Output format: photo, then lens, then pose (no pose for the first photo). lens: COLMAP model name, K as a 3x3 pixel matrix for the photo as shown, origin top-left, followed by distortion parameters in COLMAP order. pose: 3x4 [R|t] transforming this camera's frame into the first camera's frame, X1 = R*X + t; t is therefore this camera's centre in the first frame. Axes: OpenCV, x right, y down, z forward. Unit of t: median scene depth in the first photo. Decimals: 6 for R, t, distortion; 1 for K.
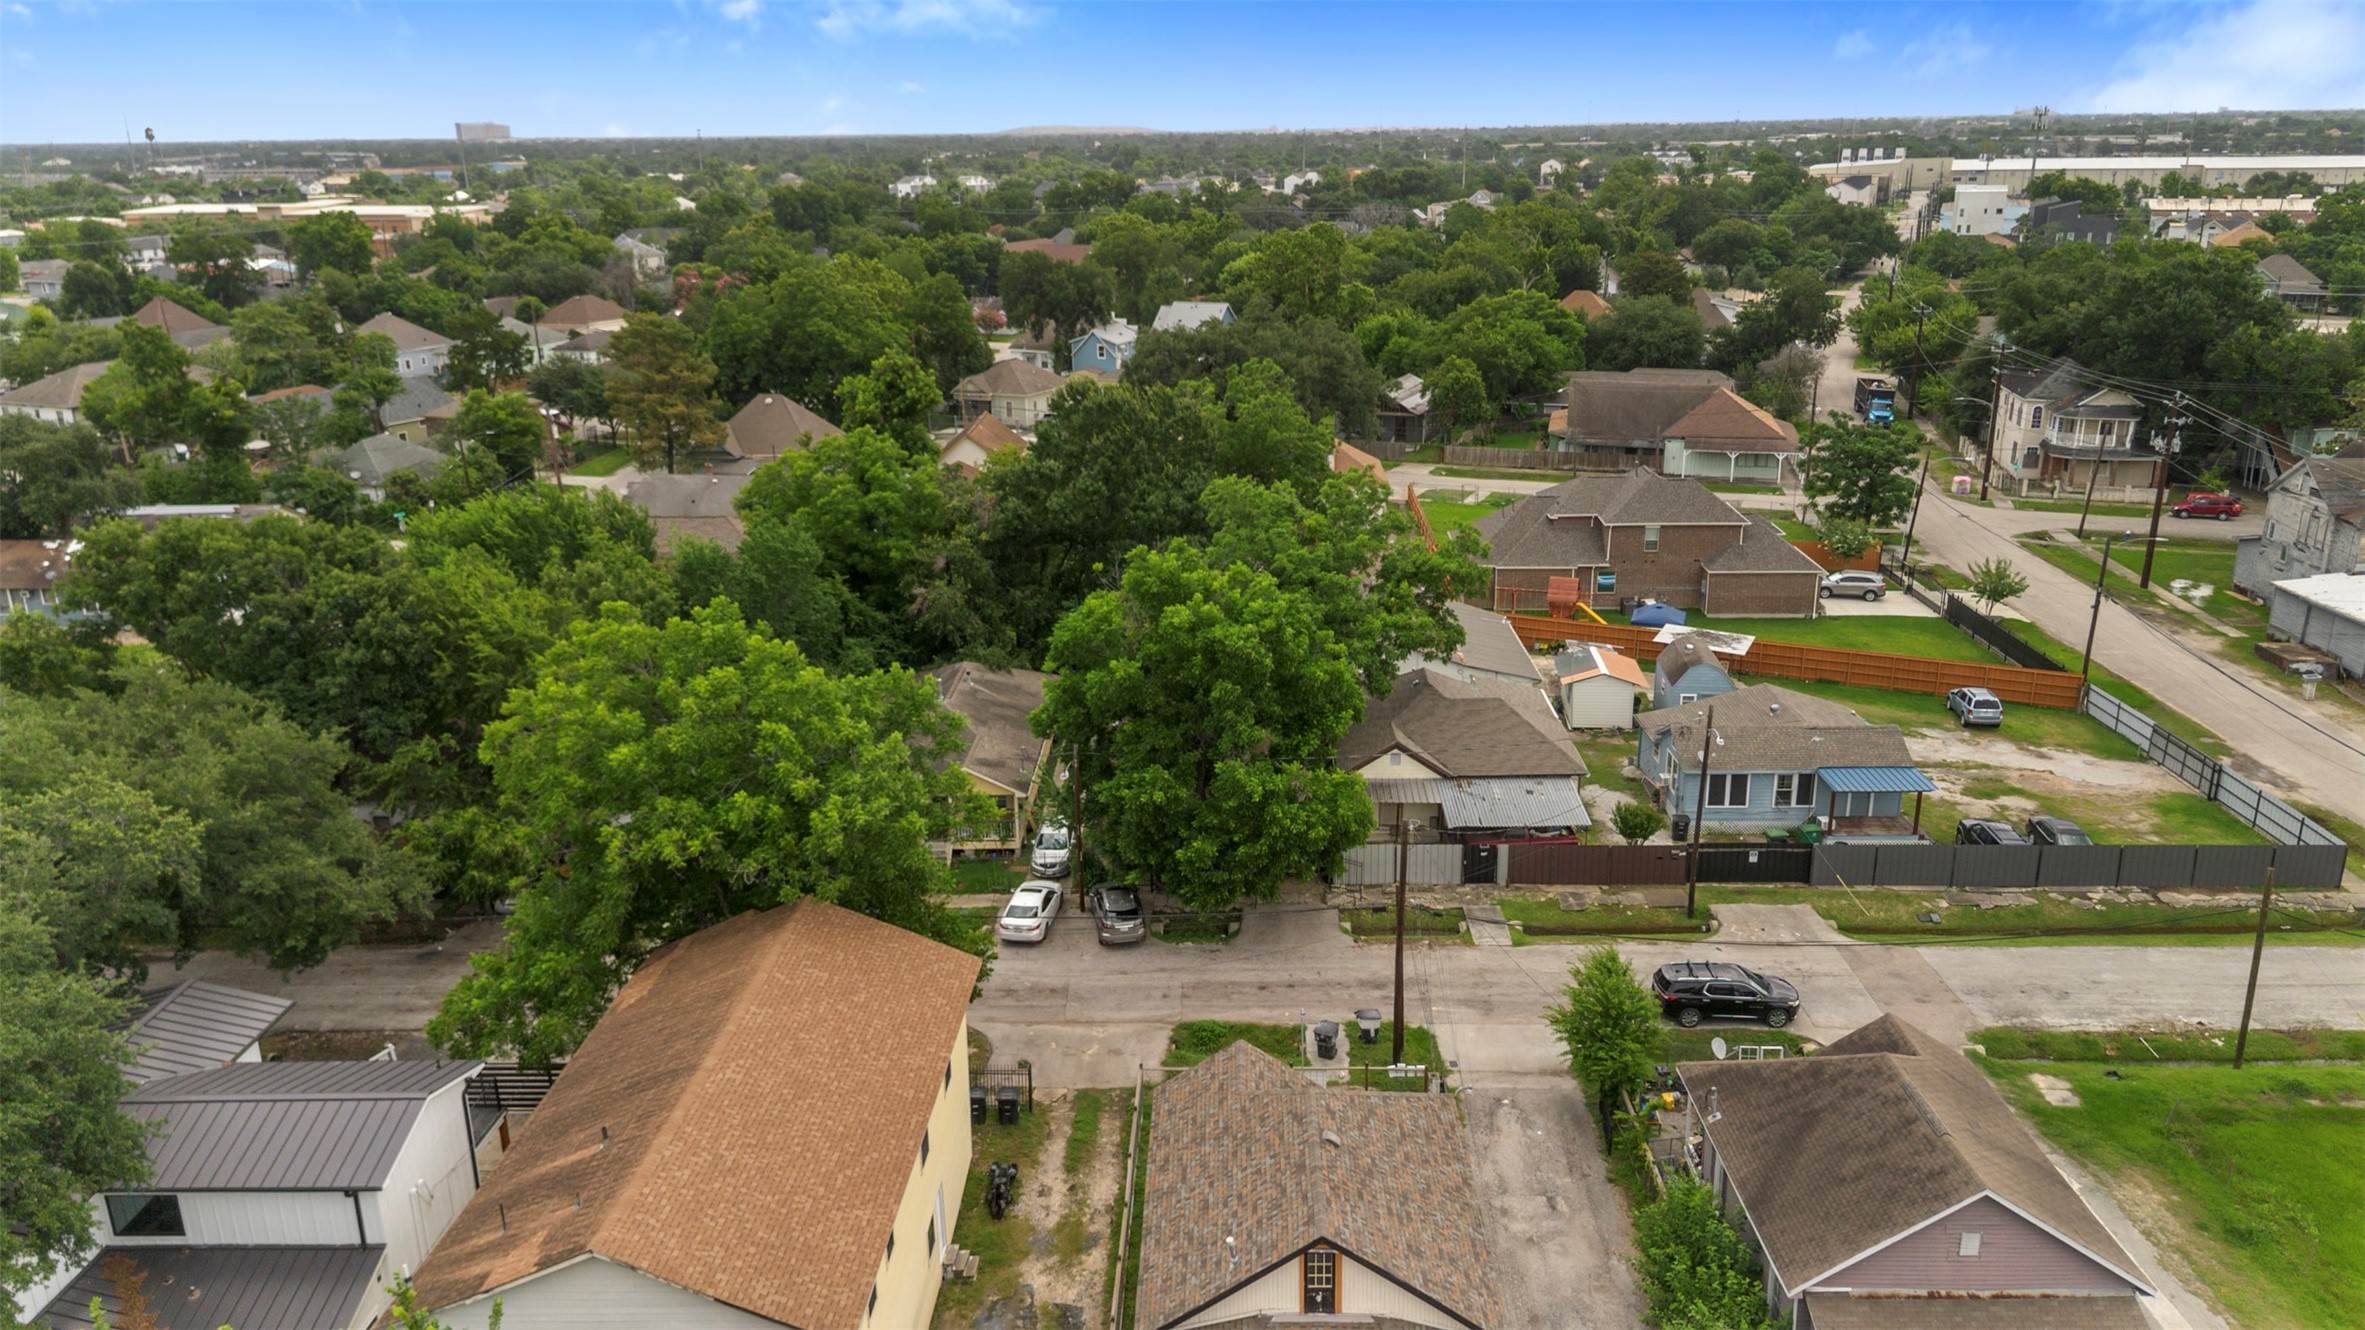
lens RADIAL K [[1682.4, 0, 1185.9], [0, 1682.4, 676.9], [0, 0, 1]] dist [0.075480, -0.076890]
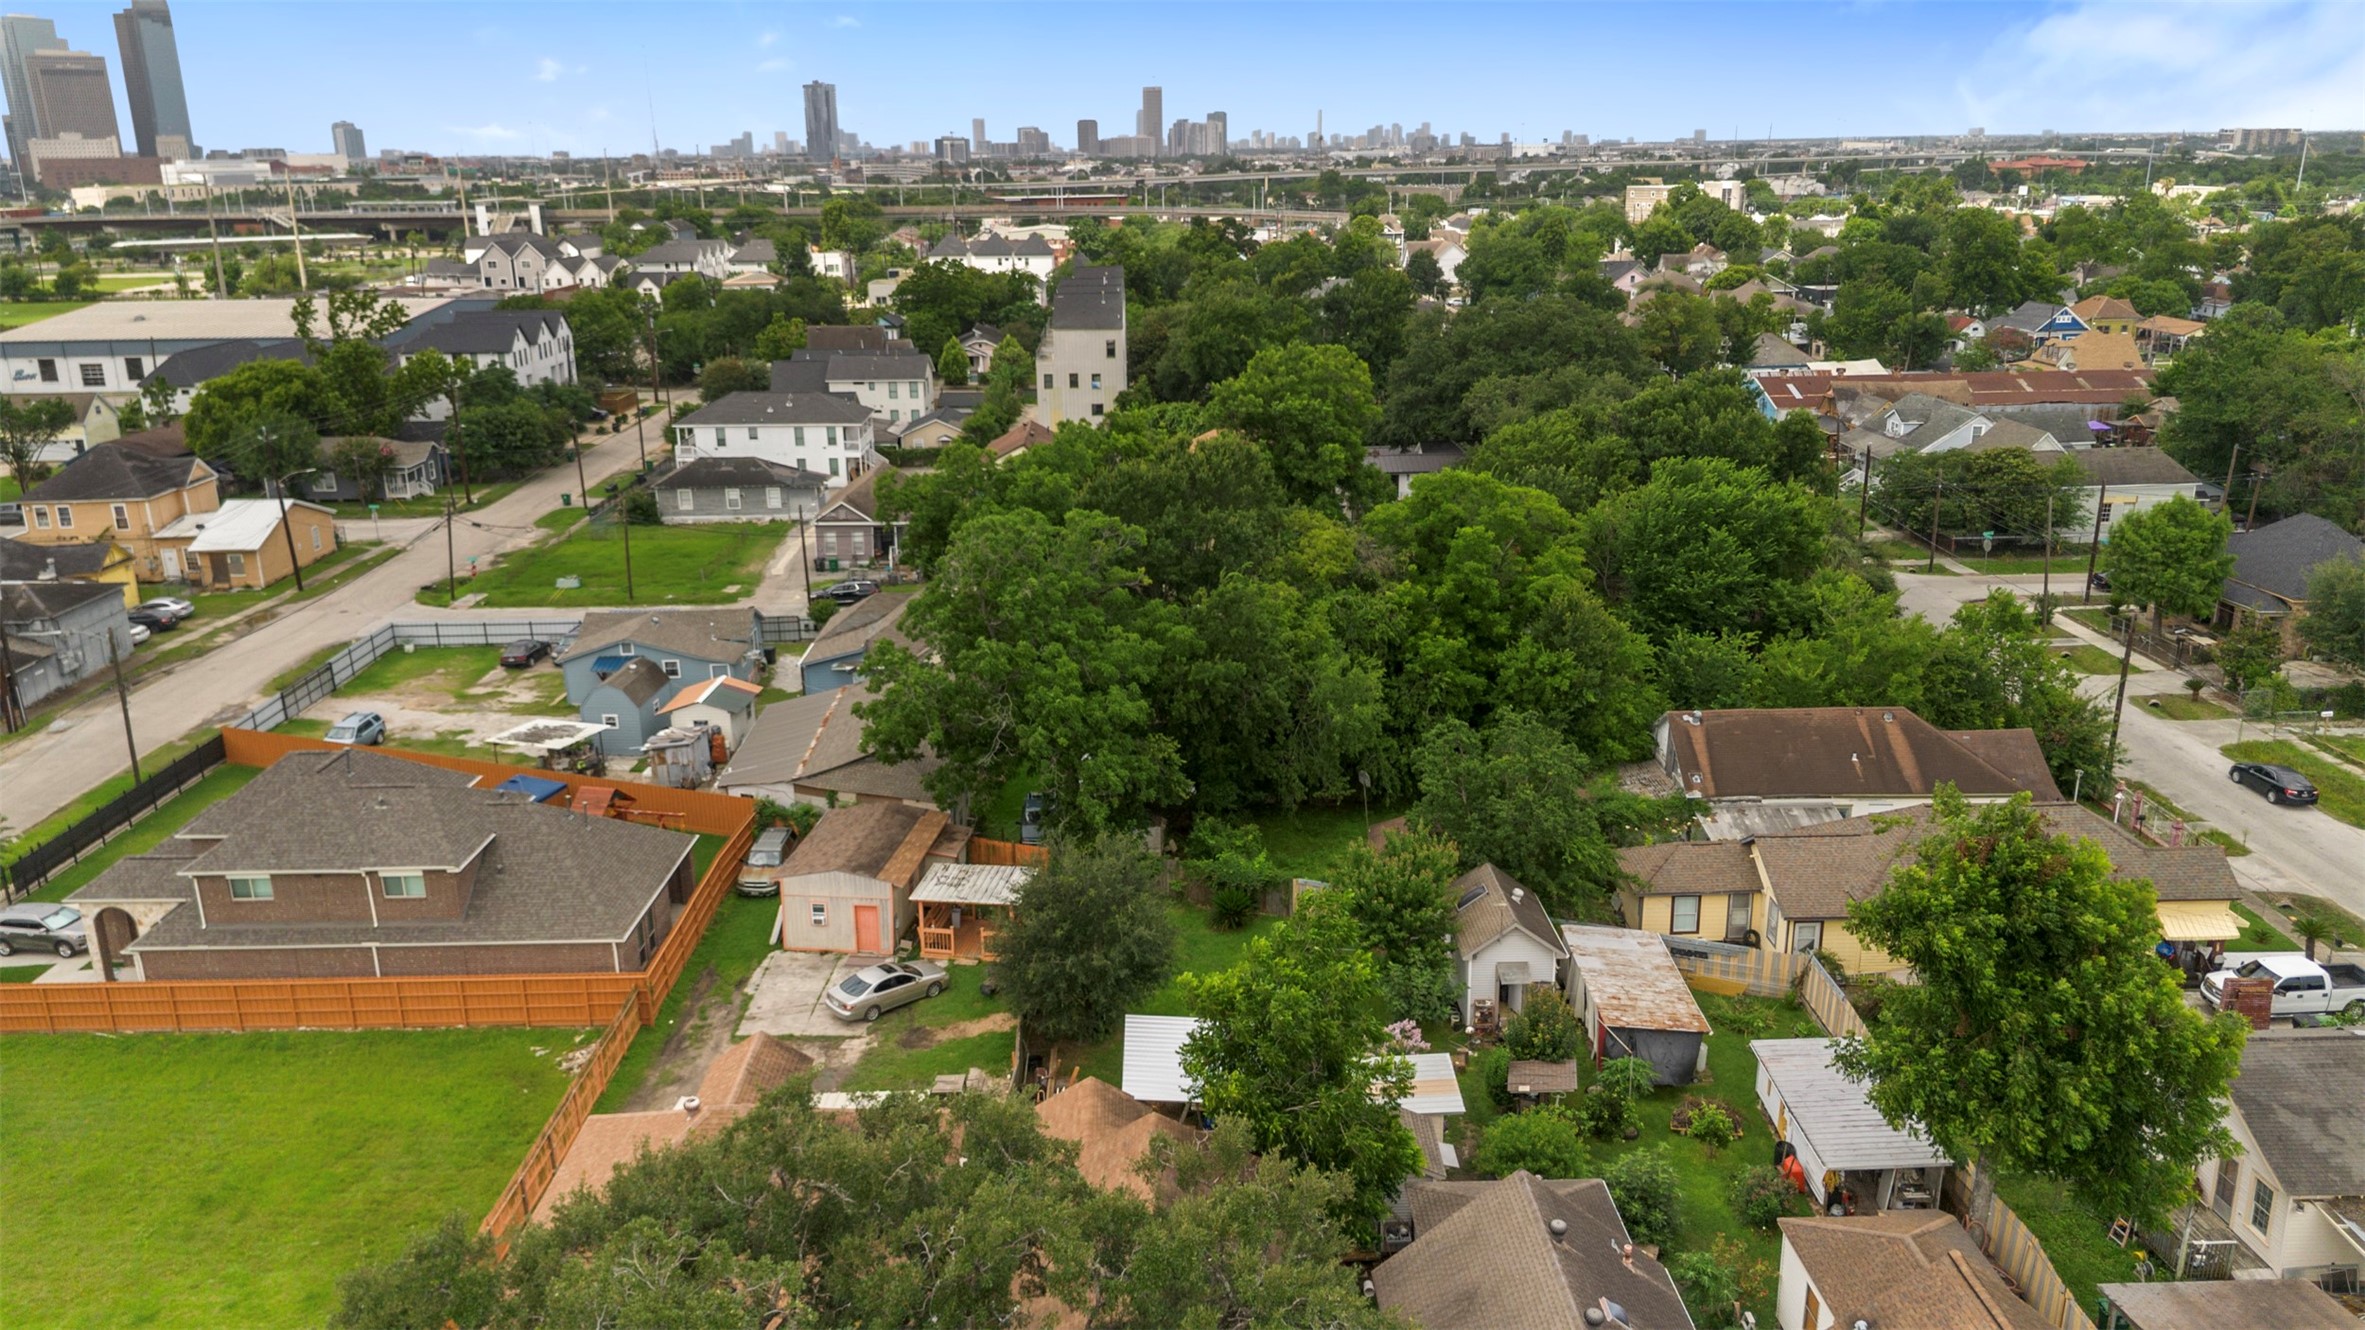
lens RADIAL K [[1690.3, 0, 1182.5], [0, 1690.3, 665.0], [0, 0, 1]] dist [0.070381, -0.073182]
pose [[-0.998700, 0.037628, -0.034375, -0.004877], [0.011202, 0.820038, 0.572199, -0.627750], [0.049720, 0.571070, -0.819394, 1.916040]]
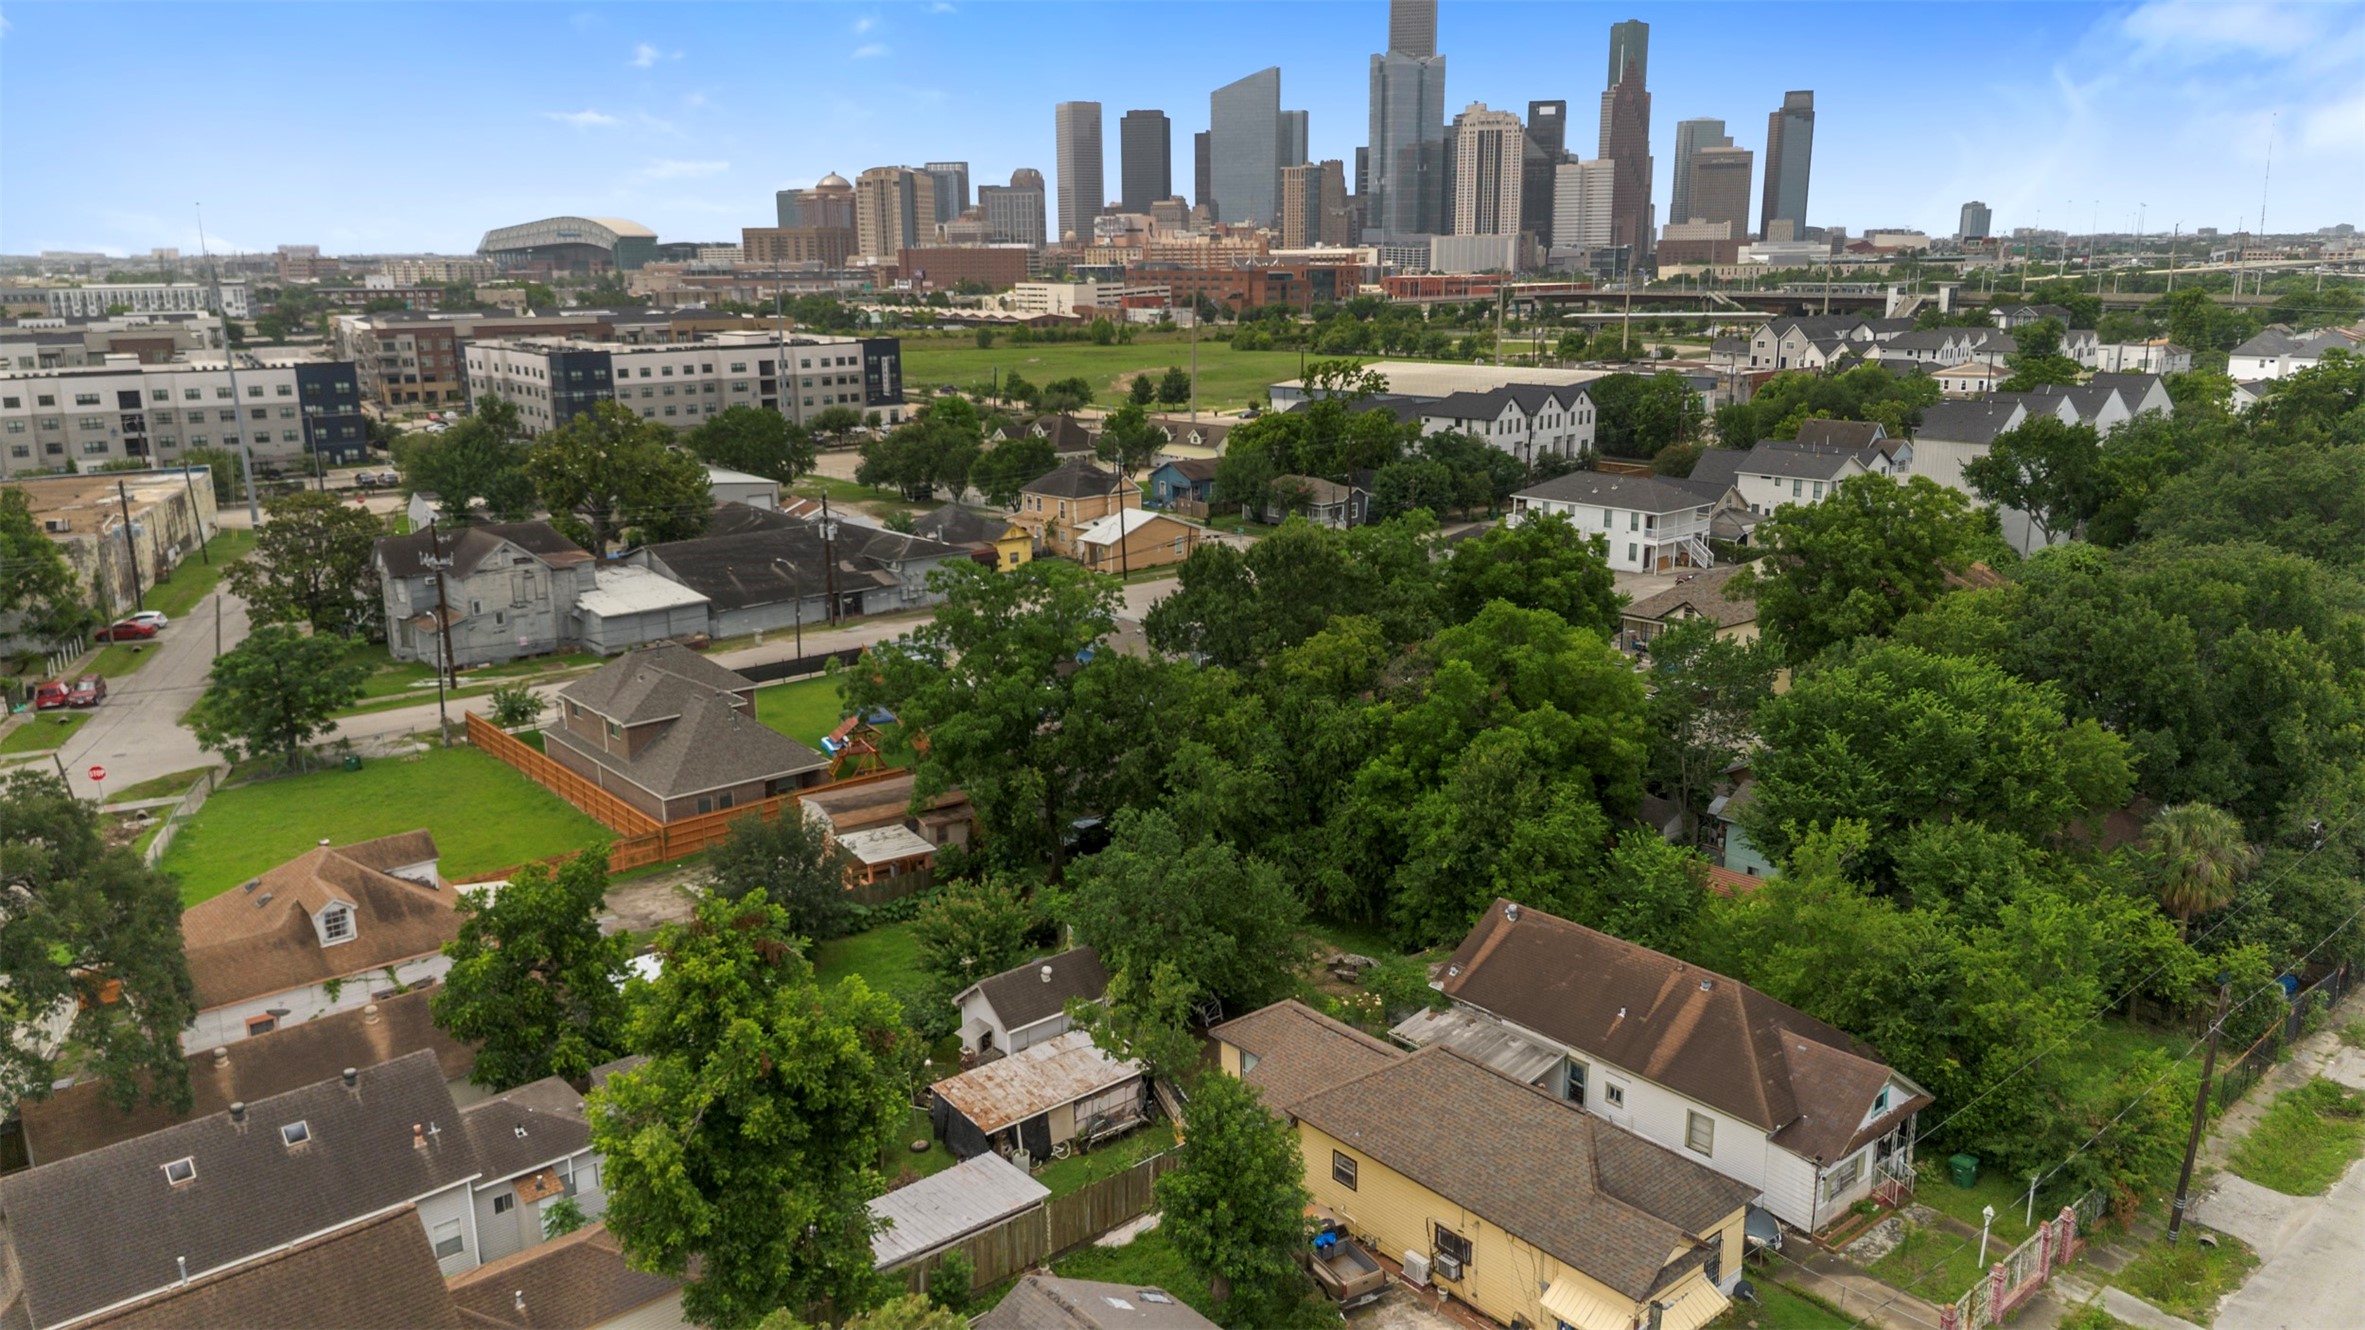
lens RADIAL K [[1682.4, 0, 1185.9], [0, 1682.4, 676.9], [0, 0, 1]] dist [0.075480, -0.076890]
pose [[-0.676309, -0.161944, 0.718596, -0.744407], [0.245757, 0.870035, 0.427367, -0.551861], [-0.694413, 0.465632, -0.548614, 1.690551]]
